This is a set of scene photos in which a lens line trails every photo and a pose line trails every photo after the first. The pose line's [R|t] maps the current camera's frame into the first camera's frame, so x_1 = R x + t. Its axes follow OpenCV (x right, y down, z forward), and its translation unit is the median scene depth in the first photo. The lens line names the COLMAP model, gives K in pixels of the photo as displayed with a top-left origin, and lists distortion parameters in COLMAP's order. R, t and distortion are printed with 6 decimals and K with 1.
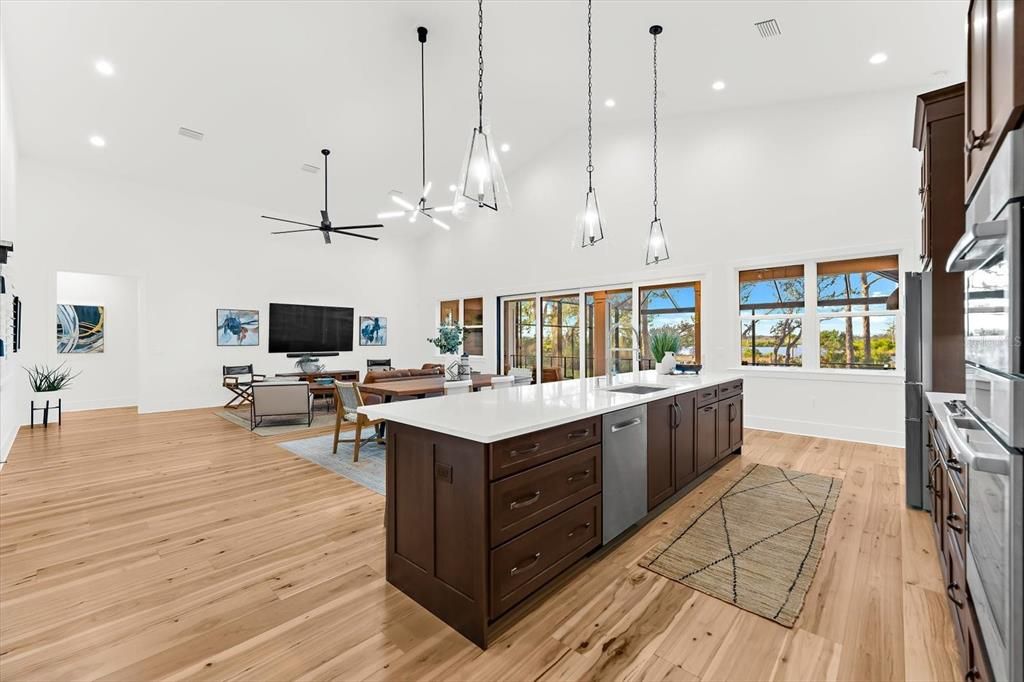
lens RADIAL K [[418.9, 0, 509.7], [0, 418.9, 338.7], [0, 0, 1]] dist [-0.000963, -0.000392]
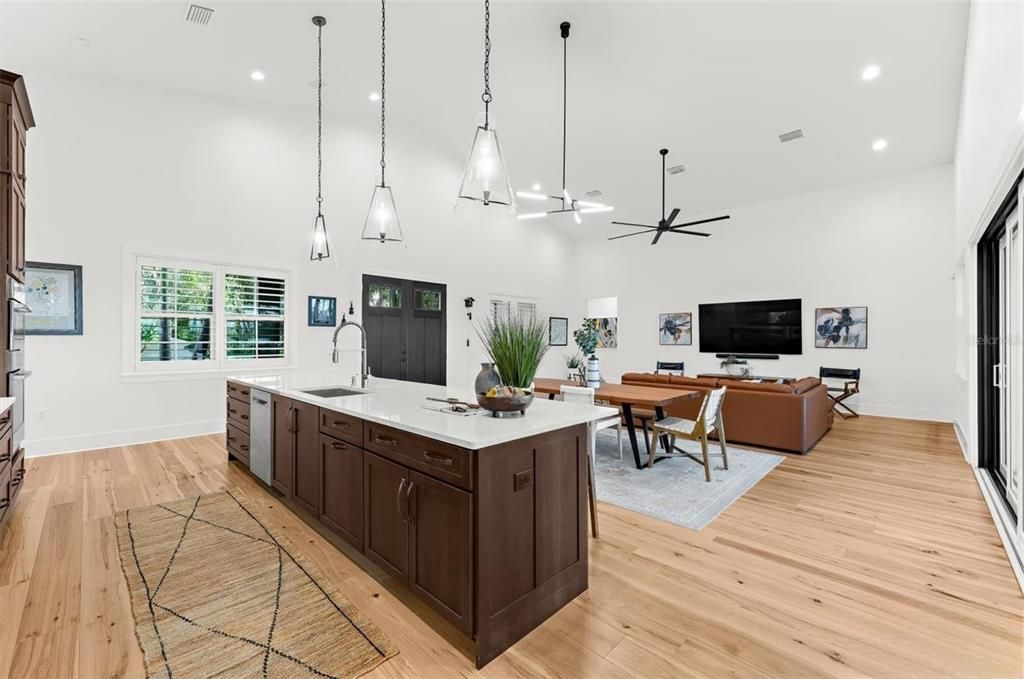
lens RADIAL K [[417.2, 0, 500.0], [0, 417.2, 338.6], [0, 0, 1]] dist [0.002264, 0.000094]
pose [[-0.046452, -0.001123, -0.998920, 0.513445], [0.001516, 0.999998, -0.001195, 0.000398], [0.998919, -0.001570, -0.046451, 0.590066]]
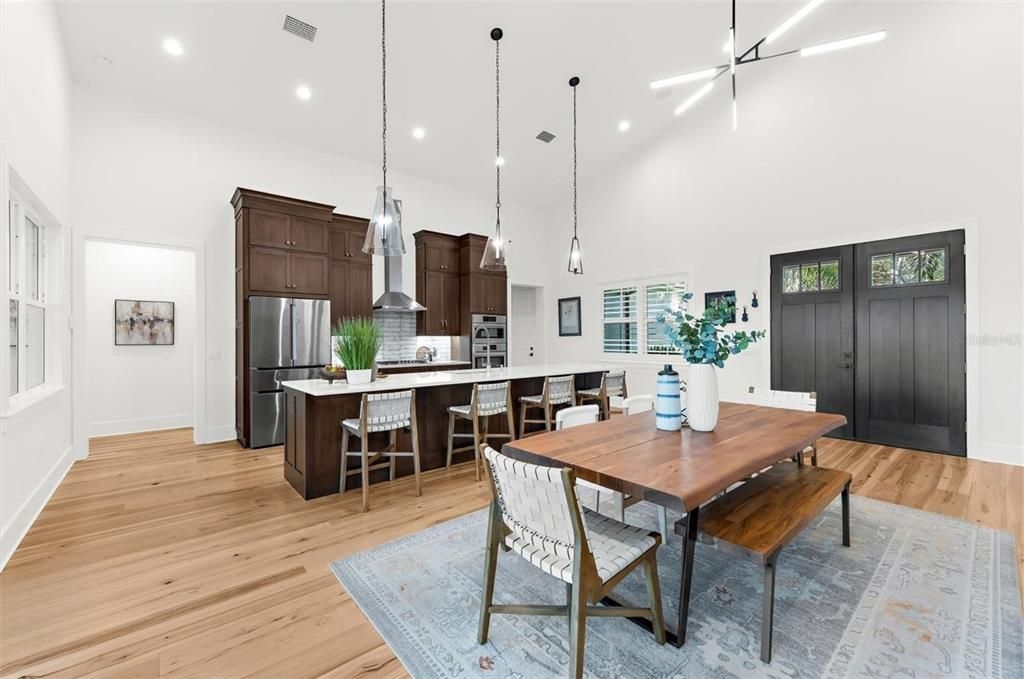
lens RADIAL K [[413.6, 0, 508.2], [0, 413.6, 340.0], [0, 0, 1]] dist [0.010900, -0.000452]
pose [[-0.992955, 0.007339, 0.118266, 0.008010], [0.007362, 0.999973, -0.000243, 0.002764], [-0.118265, 0.000629, -0.992982, 1.005322]]
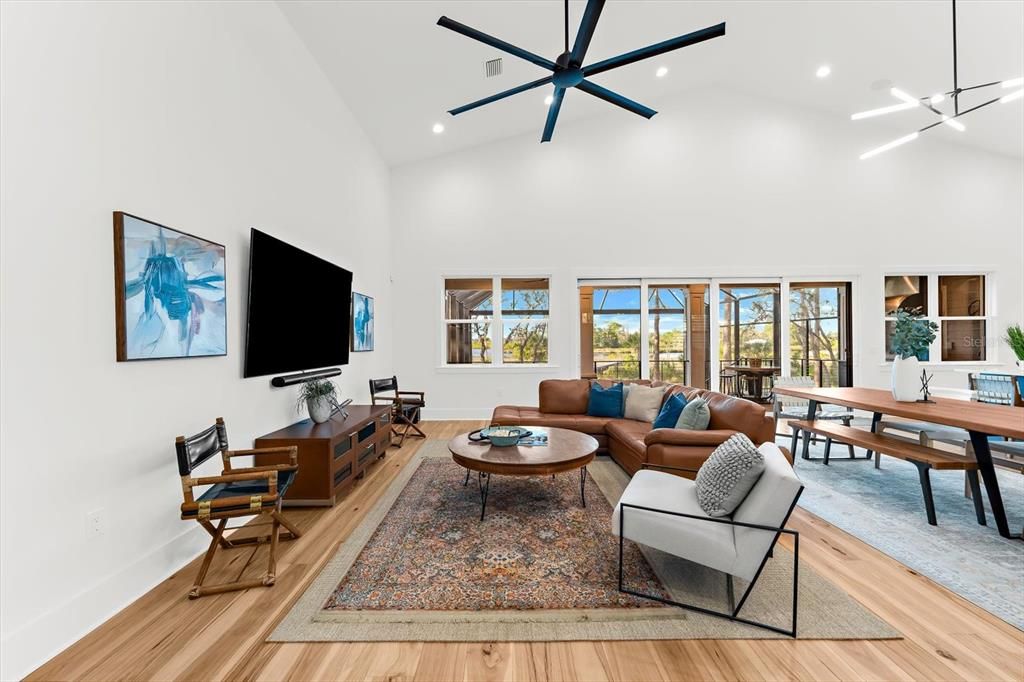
lens RADIAL K [[414.1, 0, 507.3], [0, 414.1, 343.0], [0, 0, 1]] dist [0.001925, 0.000153]
pose [[0.730195, -0.004456, 0.683224, -0.690592], [0.001855, 0.999988, 0.004540, 0.005325], [-0.683236, -0.002048, 0.730195, 0.659000]]
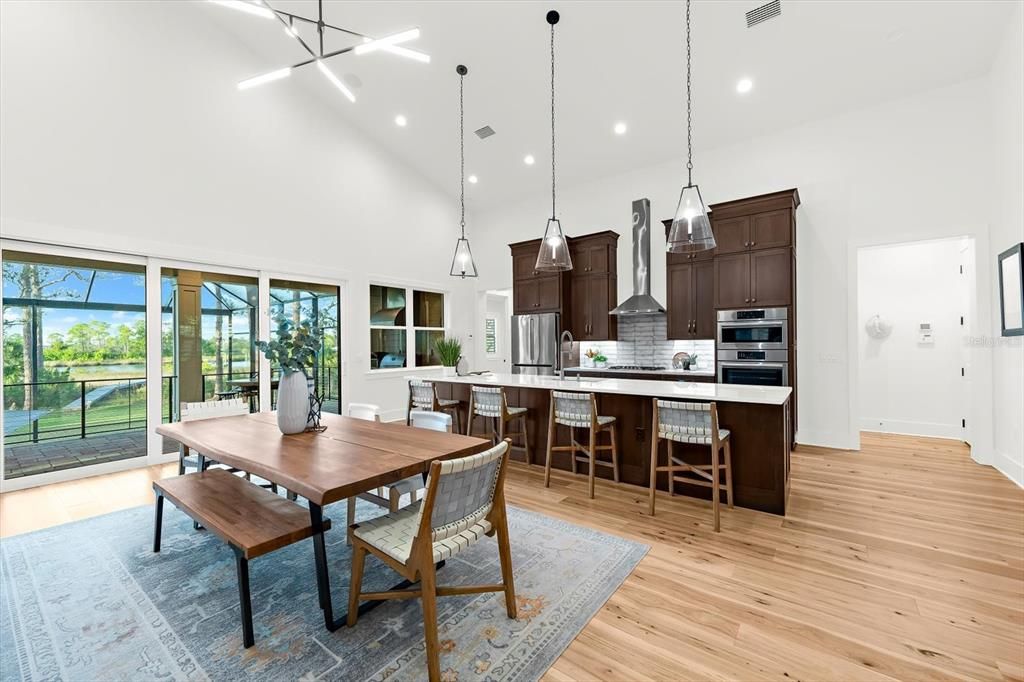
lens RADIAL K [[414.1, 0, 507.3], [0, 414.1, 343.0], [0, 0, 1]] dist [0.001925, 0.000153]
pose [[-0.093979, 0.008360, 0.995539, -0.430414], [0.005160, 0.999955, -0.007910, 0.002676], [-0.995561, 0.004394, -0.094018, 0.555468]]
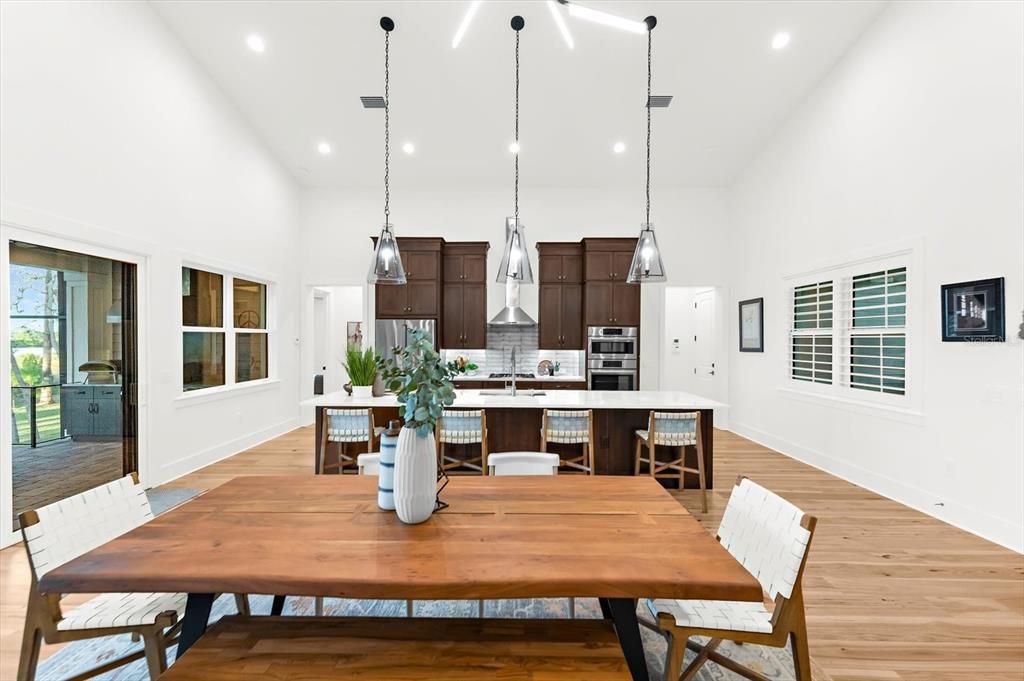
lens RADIAL K [[414.1, 0, 507.3], [0, 414.1, 342.5], [0, 0, 1]] dist [0.001925, 0.000153]
pose [[-0.675918, -0.006077, 0.736952, -0.284073], [-0.005606, 0.999979, 0.003104, -0.023215], [-0.736956, -0.002033, -0.675938, 0.800916]]
